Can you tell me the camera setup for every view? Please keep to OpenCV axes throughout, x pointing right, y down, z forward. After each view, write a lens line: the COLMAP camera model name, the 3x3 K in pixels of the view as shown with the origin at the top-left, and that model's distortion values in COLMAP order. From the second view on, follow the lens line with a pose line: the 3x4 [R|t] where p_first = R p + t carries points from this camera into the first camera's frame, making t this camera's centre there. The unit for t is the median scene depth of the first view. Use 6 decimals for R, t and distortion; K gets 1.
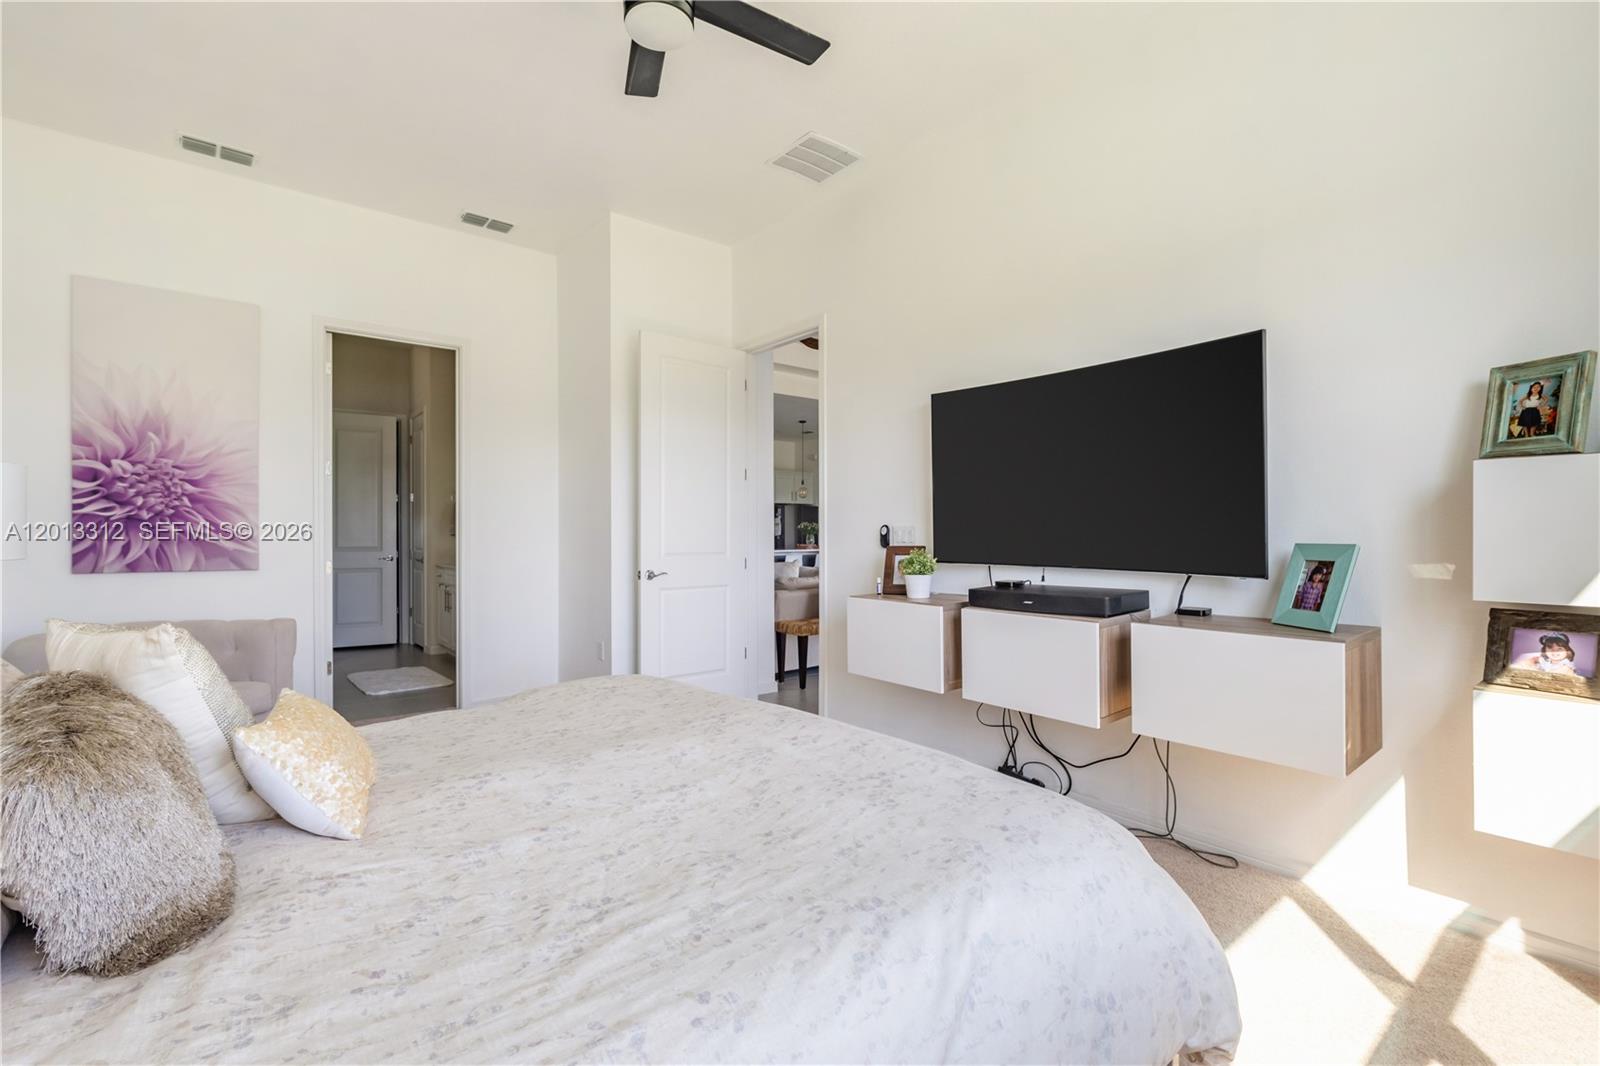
lens RADIAL K [[716.9, 0, 794.0], [0, 716.9, 537.3], [0, 0, 1]] dist [0.000913, 0.000100]
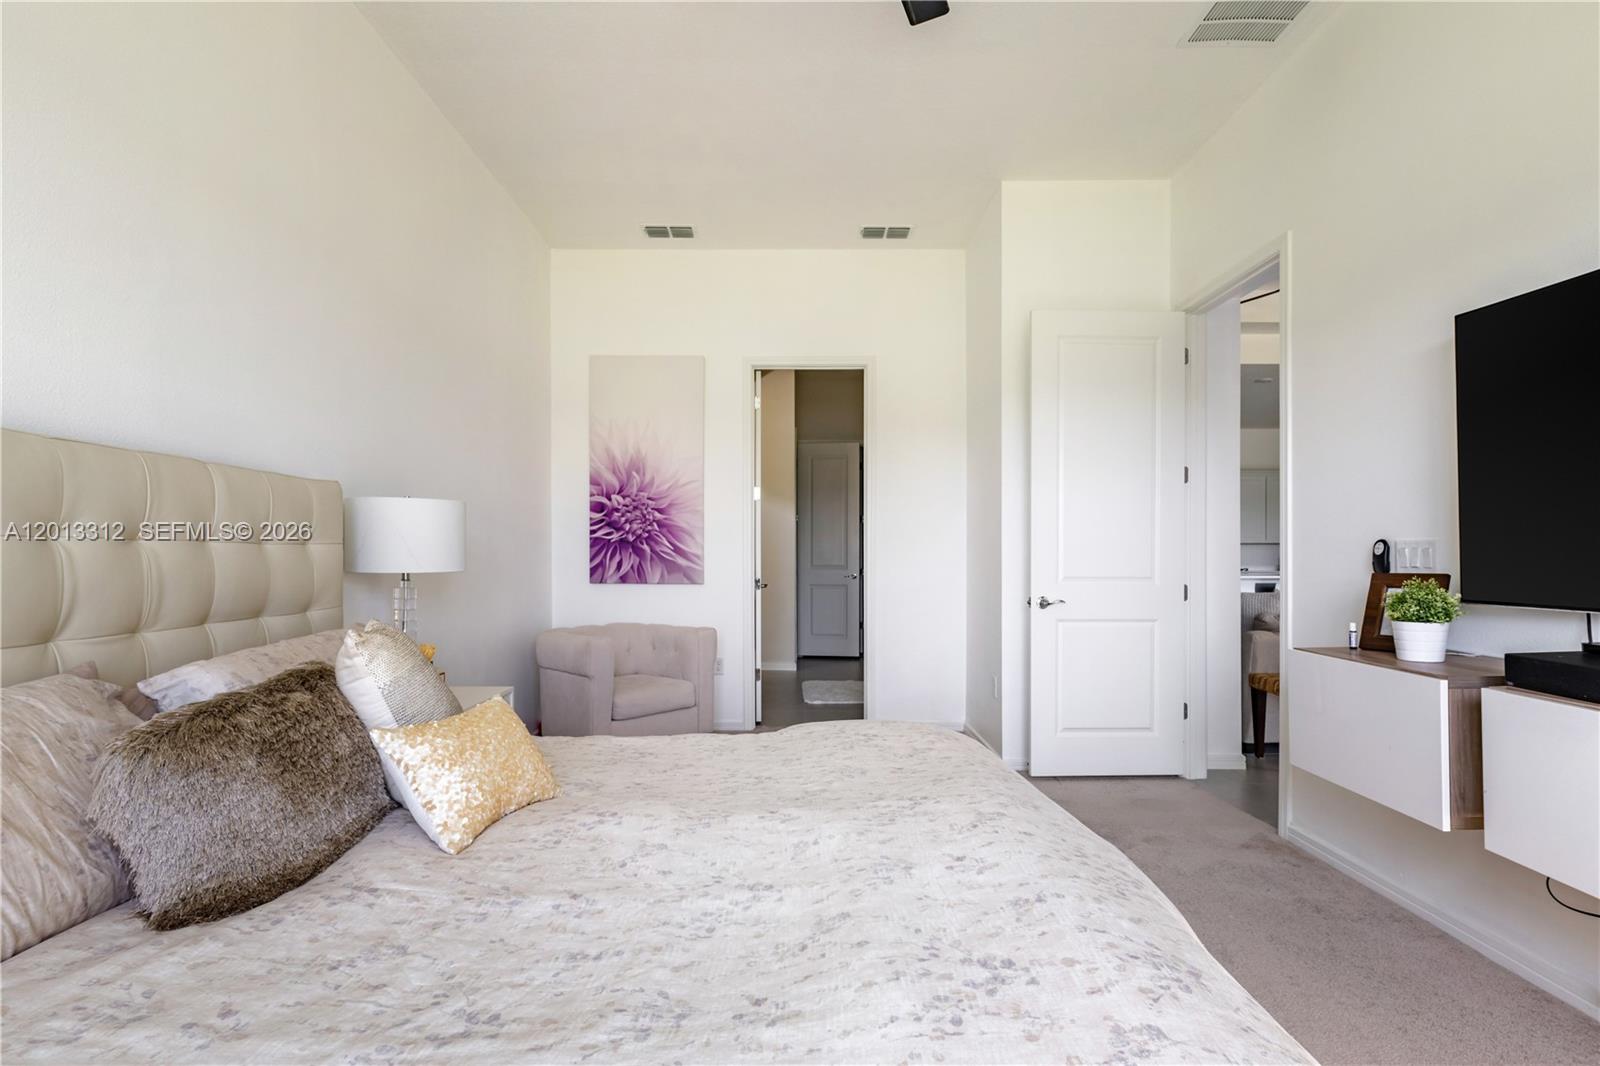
lens RADIAL K [[749.7, 0, 801.8], [0, 749.7, 558.2], [0, 0, 1]] dist [0.000724, 0.000396]
pose [[0.774589, 0.004823, -0.632446, 0.160213], [-0.003809, 0.999988, 0.002961, -0.000642], [0.632453, 0.000115, 0.774599, 0.178175]]
